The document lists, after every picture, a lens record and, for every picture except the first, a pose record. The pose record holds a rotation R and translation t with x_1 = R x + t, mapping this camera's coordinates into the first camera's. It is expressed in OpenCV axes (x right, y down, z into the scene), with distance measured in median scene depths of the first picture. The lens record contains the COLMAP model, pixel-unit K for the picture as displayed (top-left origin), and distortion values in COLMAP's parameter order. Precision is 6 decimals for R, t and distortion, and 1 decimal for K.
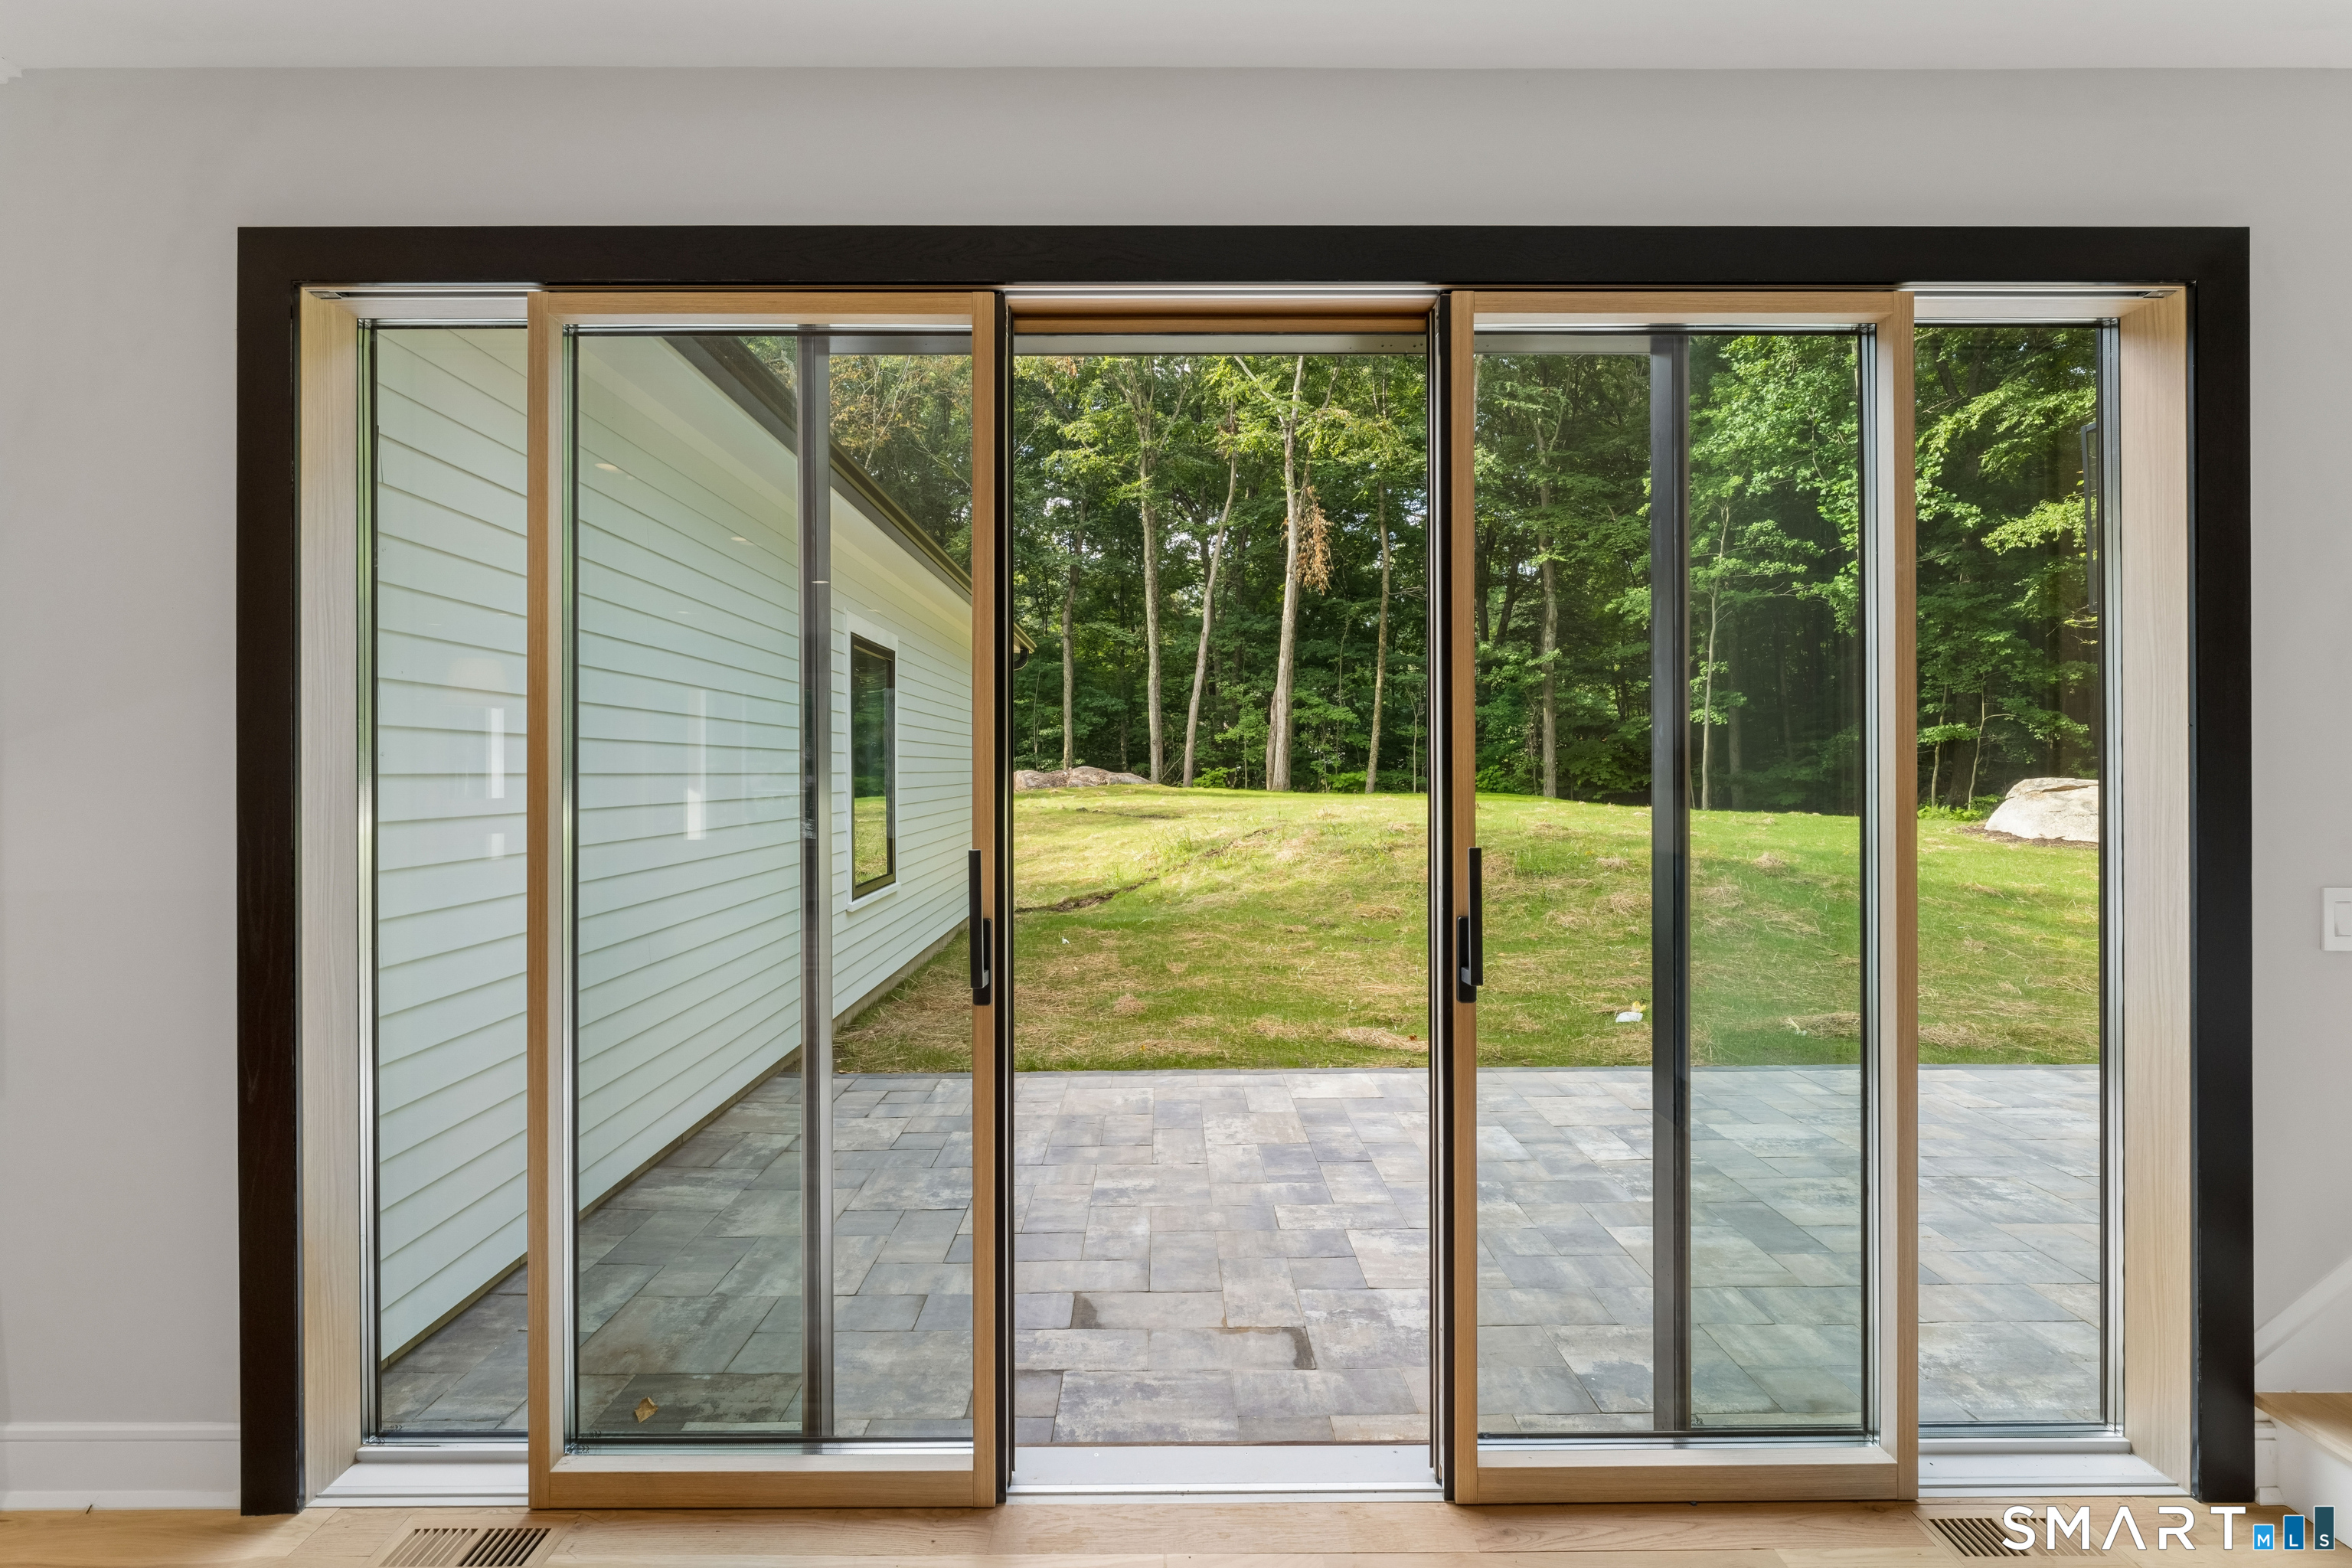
lens RADIAL K [[1099.9, 0, 1145.6], [0, 1099.9, 769.4], [0, 0, 1]] dist [-0.000791, -0.000367]
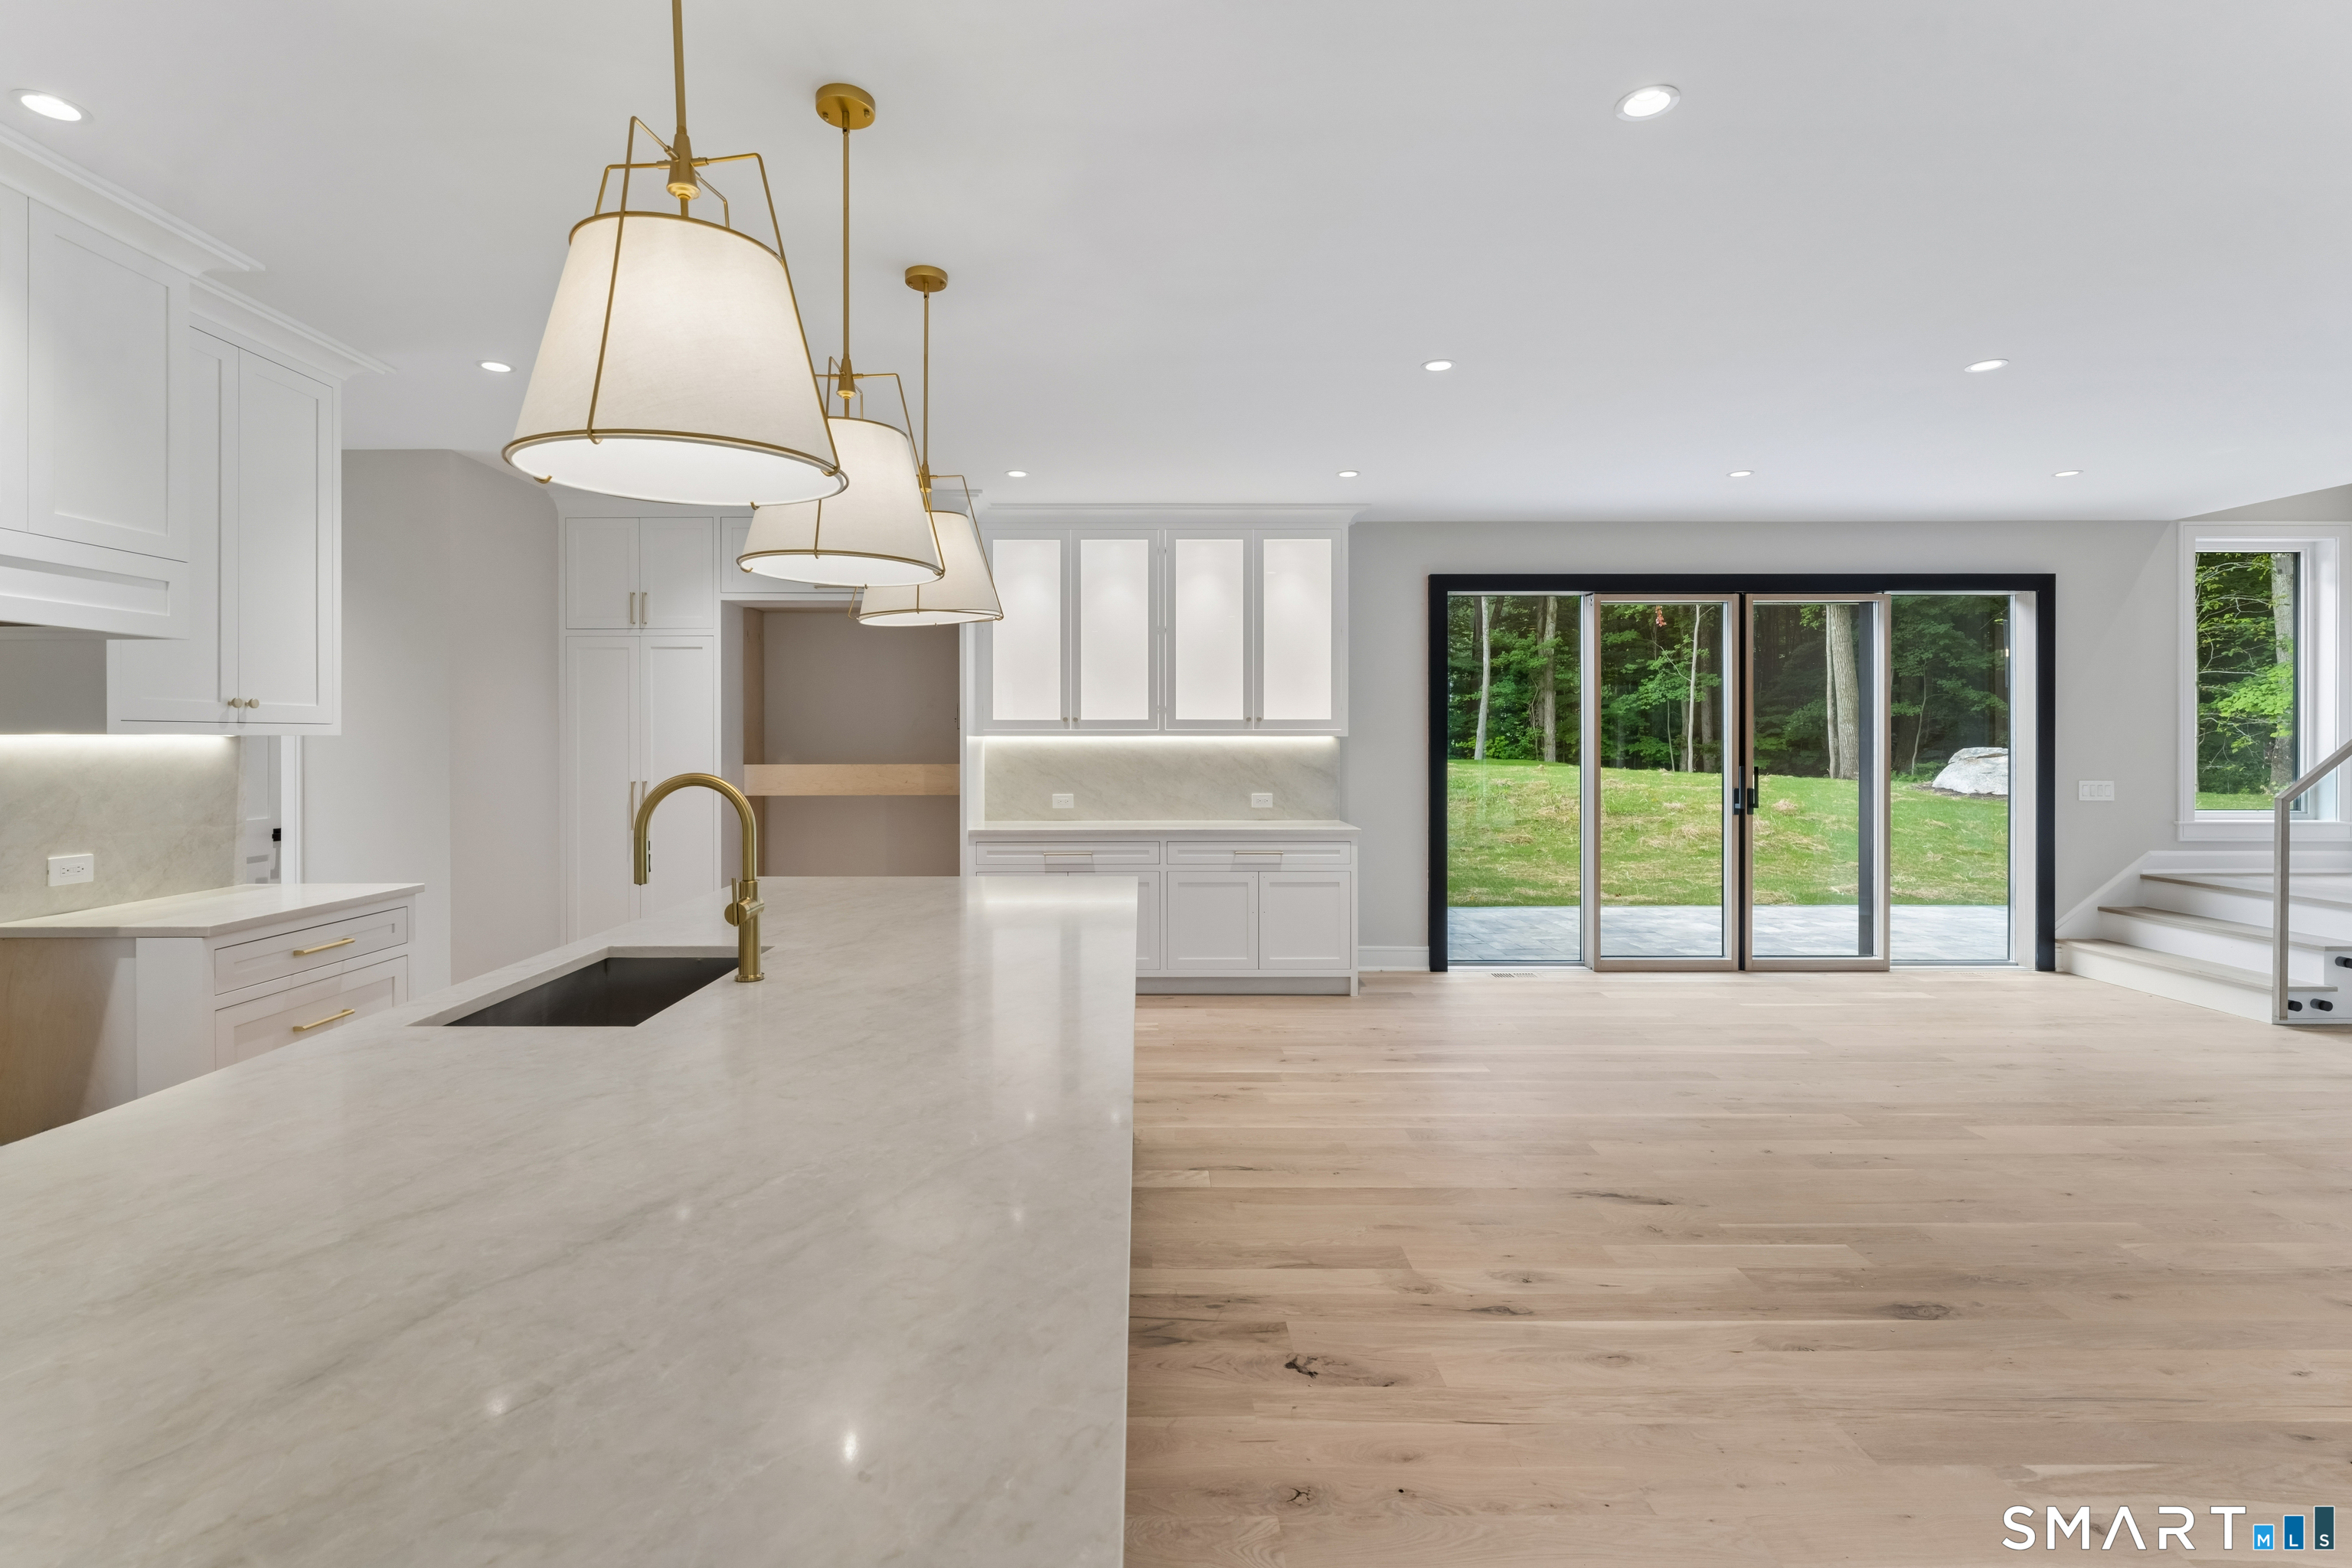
lens RADIAL K [[1045.6, 0, 1130.5], [0, 1045.6, 745.3], [0, 0, 1]] dist [-0.003020, 0.000262]
pose [[0.999982, 0.000574, 0.006002, -0.177226], [-0.000608, 0.999984, 0.005696, -0.000842], [-0.005999, -0.005700, 0.999966, -0.210228]]
